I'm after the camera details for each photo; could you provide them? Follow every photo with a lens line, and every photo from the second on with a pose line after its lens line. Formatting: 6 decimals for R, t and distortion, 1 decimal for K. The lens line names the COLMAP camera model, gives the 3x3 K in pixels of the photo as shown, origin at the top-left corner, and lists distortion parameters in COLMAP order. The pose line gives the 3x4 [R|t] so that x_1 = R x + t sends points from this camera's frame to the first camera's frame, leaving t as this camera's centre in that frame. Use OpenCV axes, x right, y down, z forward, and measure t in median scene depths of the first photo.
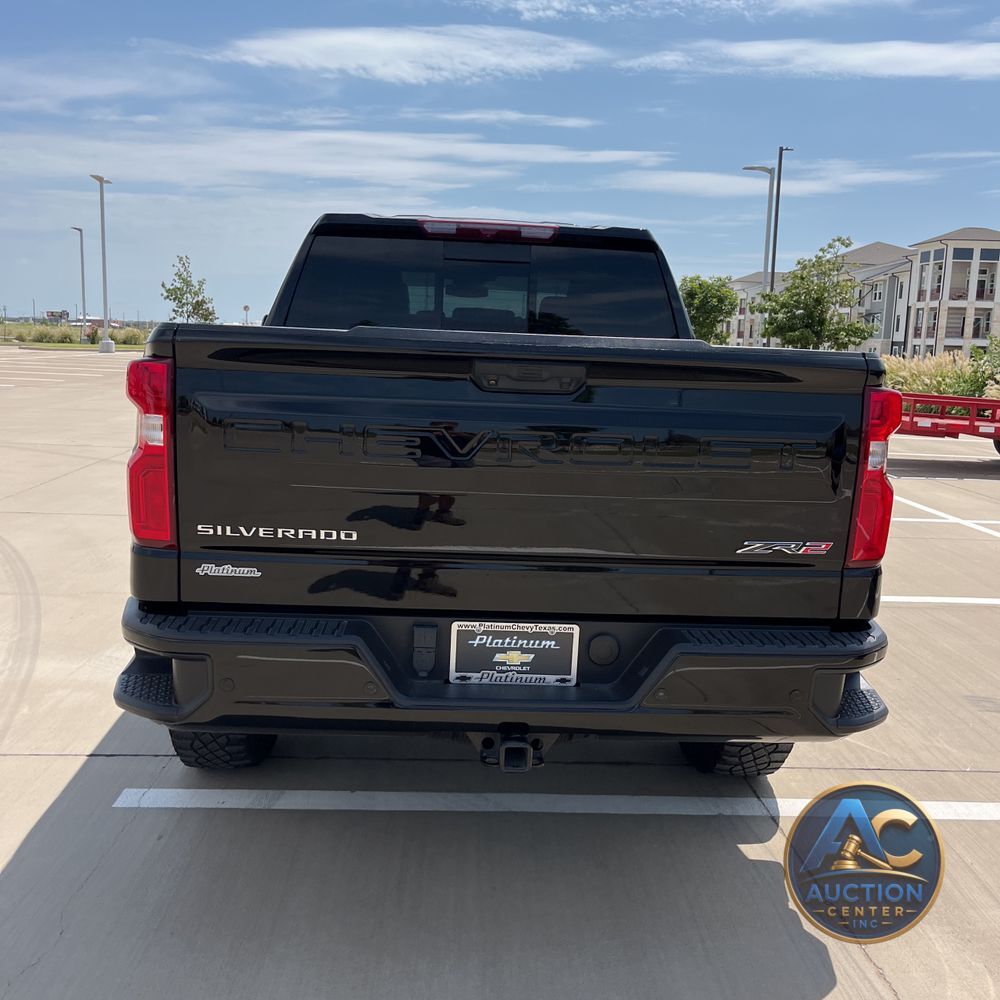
lens RADIAL K [[1009.8, 0, 511.4], [0, 1009.8, 519.0], [0, 0, 1]] dist [0.028849, -0.013445]
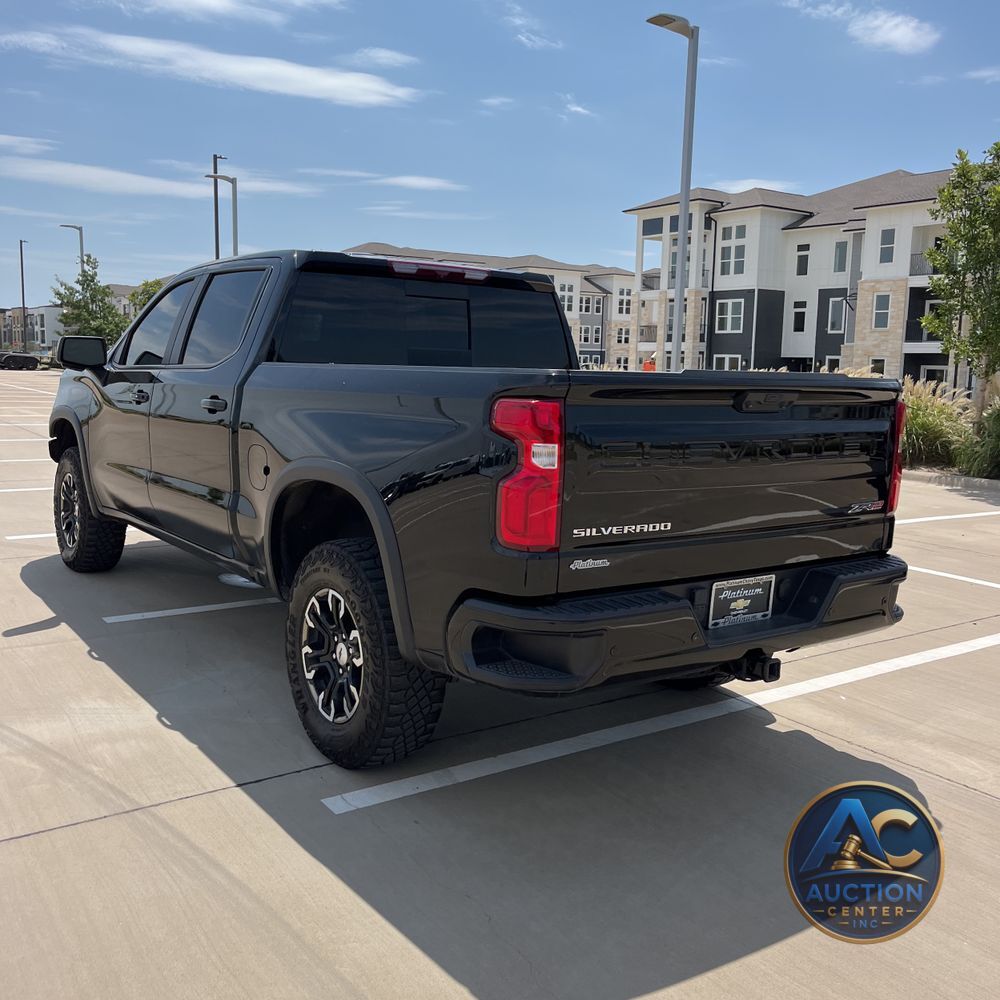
lens RADIAL K [[1014.8, 0, 528.0], [0, 1014.8, 499.7], [0, 0, 1]] dist [0.006878, 0.001624]
pose [[0.840882, -0.084433, 0.534591, -0.574850], [0.095977, 0.995364, 0.006240, -0.024748], [-0.532640, 0.046061, 0.845088, -0.017337]]
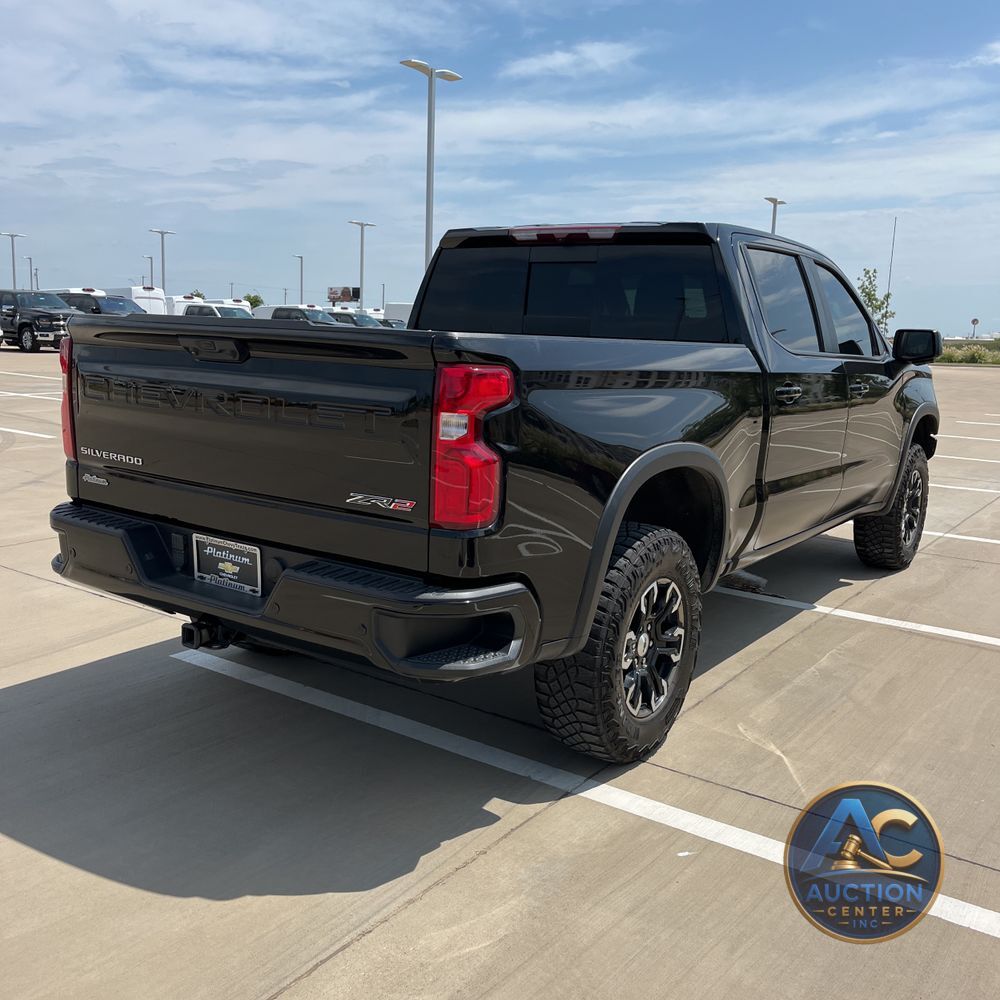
lens RADIAL K [[1020.3, 0, 505.2], [0, 1020.3, 504.0], [0, 0, 1]] dist [0.032230, 0.000145]
pose [[0.784523, 0.095768, -0.612660, 0.634261], [-0.114397, 0.993396, 0.008794, 0.002498], [0.609457, 0.063187, 0.790297, 0.102810]]
